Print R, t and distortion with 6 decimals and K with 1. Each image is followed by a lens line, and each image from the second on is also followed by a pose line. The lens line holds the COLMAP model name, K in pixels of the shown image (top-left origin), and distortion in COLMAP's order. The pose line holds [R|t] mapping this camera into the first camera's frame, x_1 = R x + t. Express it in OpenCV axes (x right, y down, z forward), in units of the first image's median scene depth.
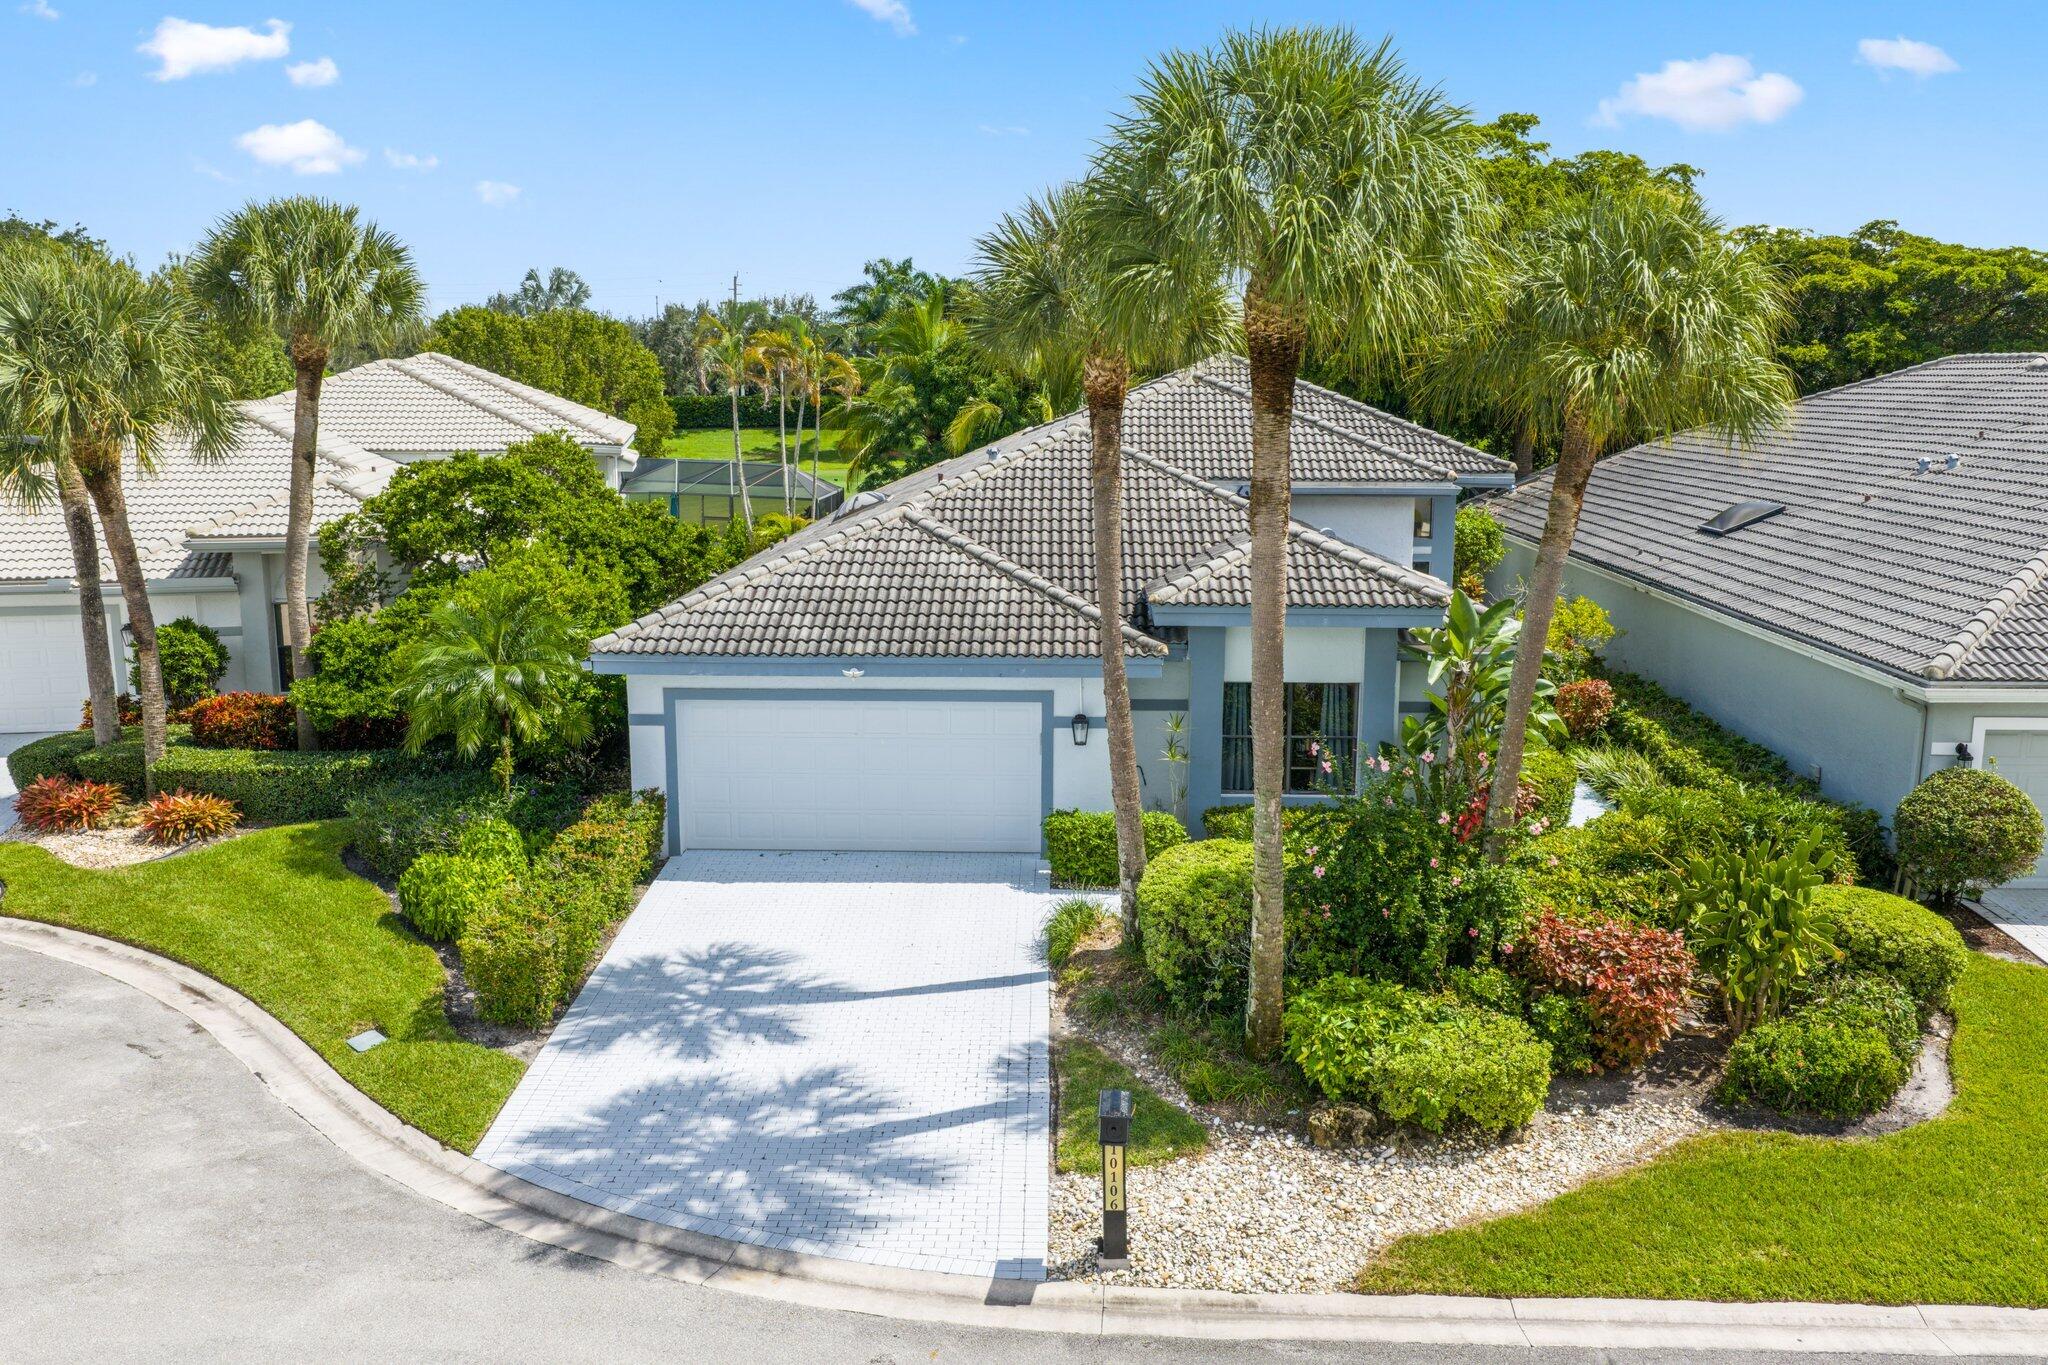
lens RADIAL K [[1693.4, 0, 1030.6], [0, 1693.4, 678.7], [0, 0, 1]] dist [-0.000390, 0.008359]
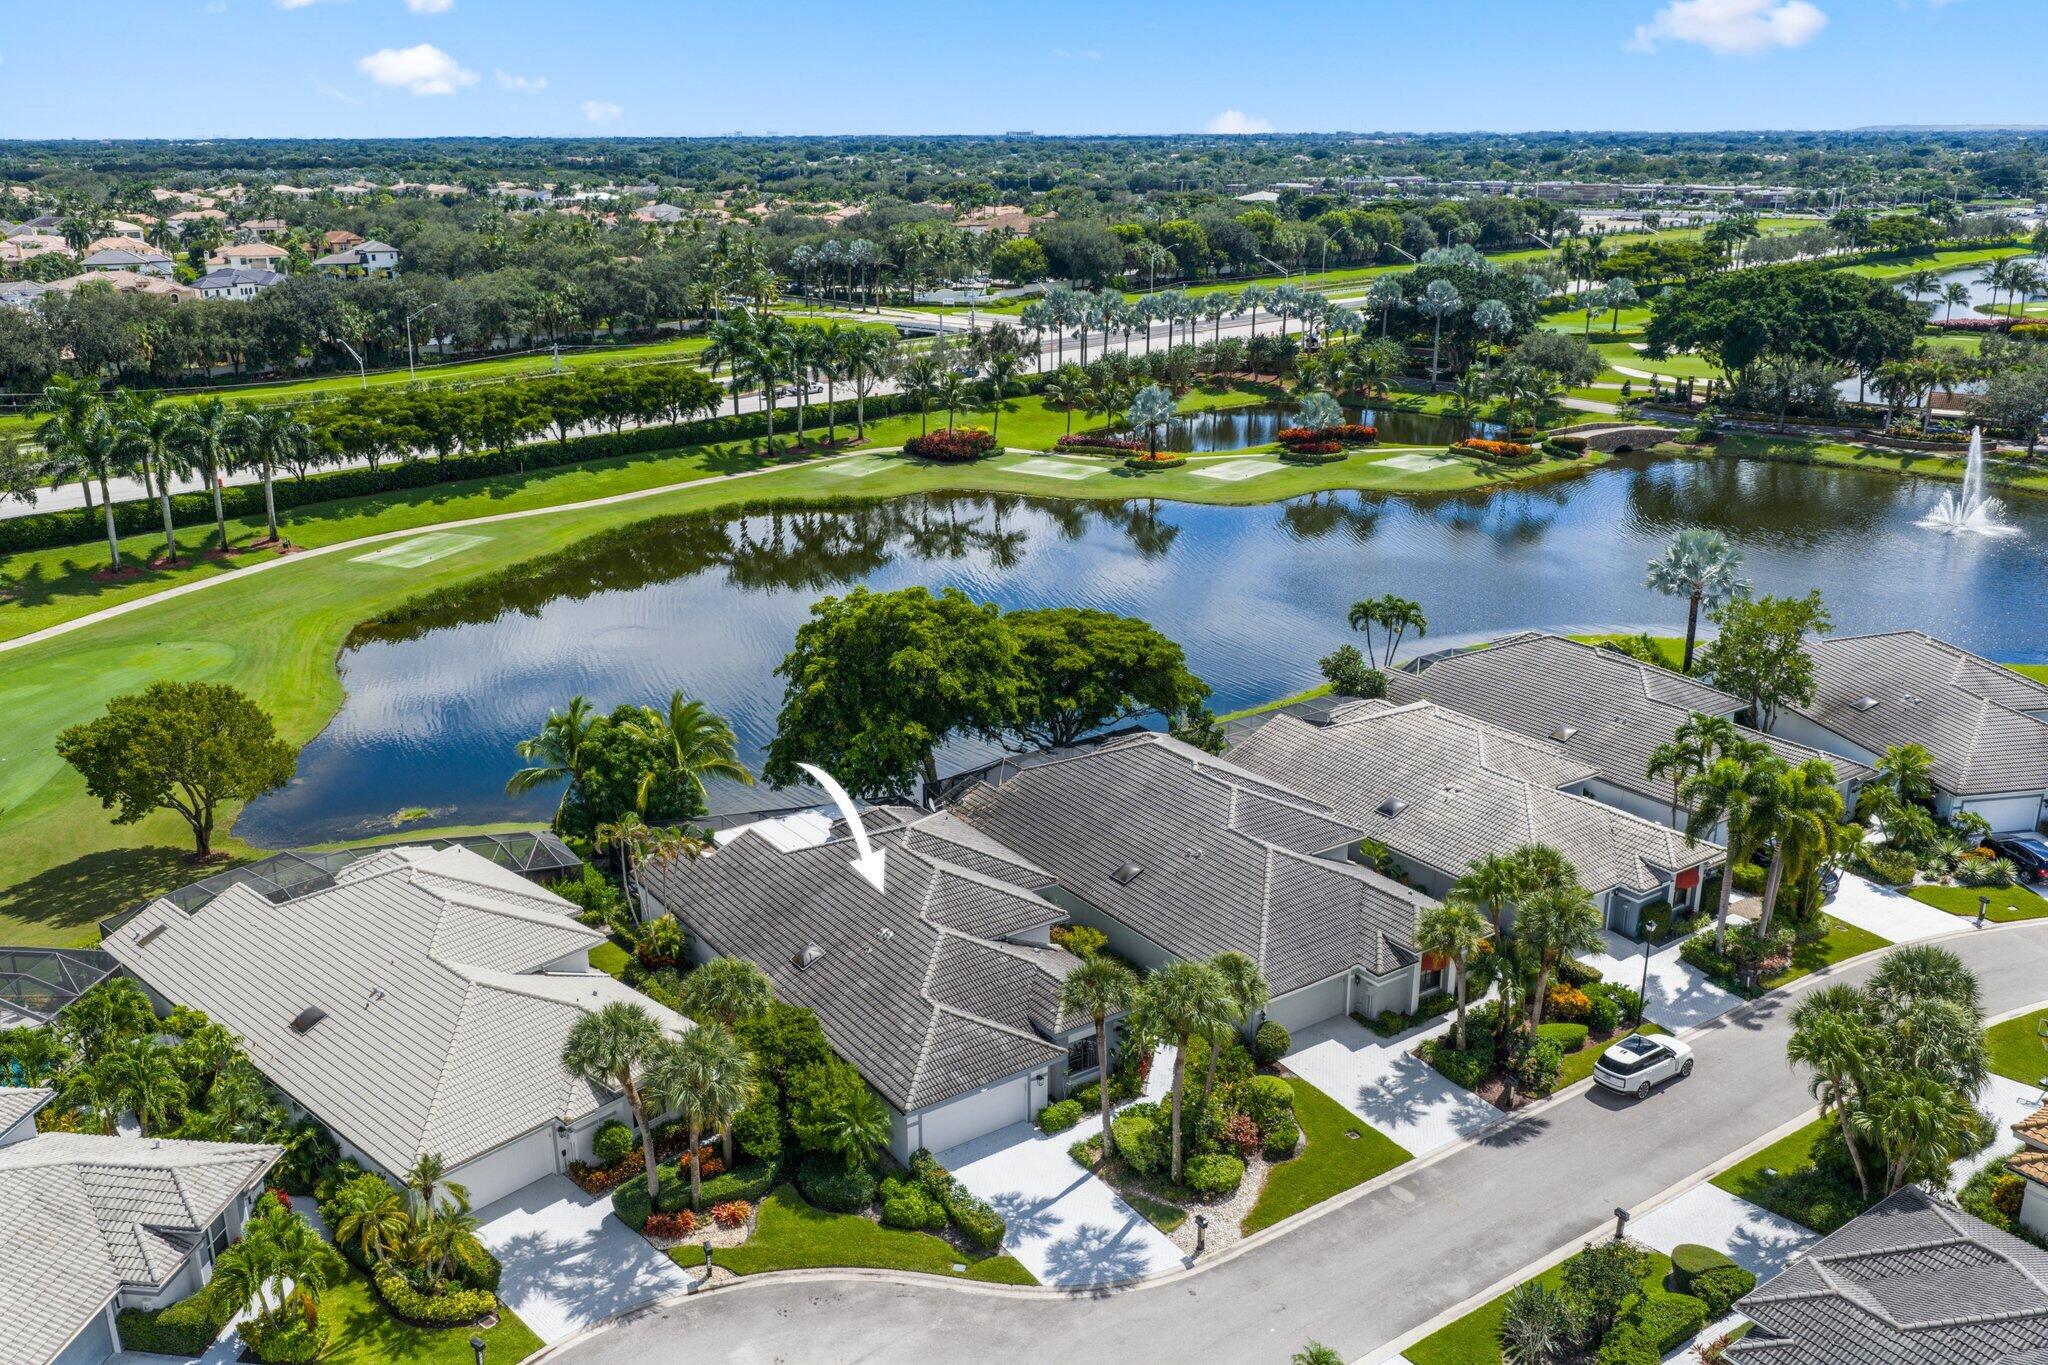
lens RADIAL K [[1693.4, 0, 1025.1], [0, 1693.4, 684.3], [0, 0, 1]] dist [-0.000390, 0.008359]
pose [[0.804682, -0.185300, 0.564048, -2.101983], [0.105019, 0.979490, 0.171958, -1.591024], [-0.584344, -0.079136, 0.807639, -1.836411]]
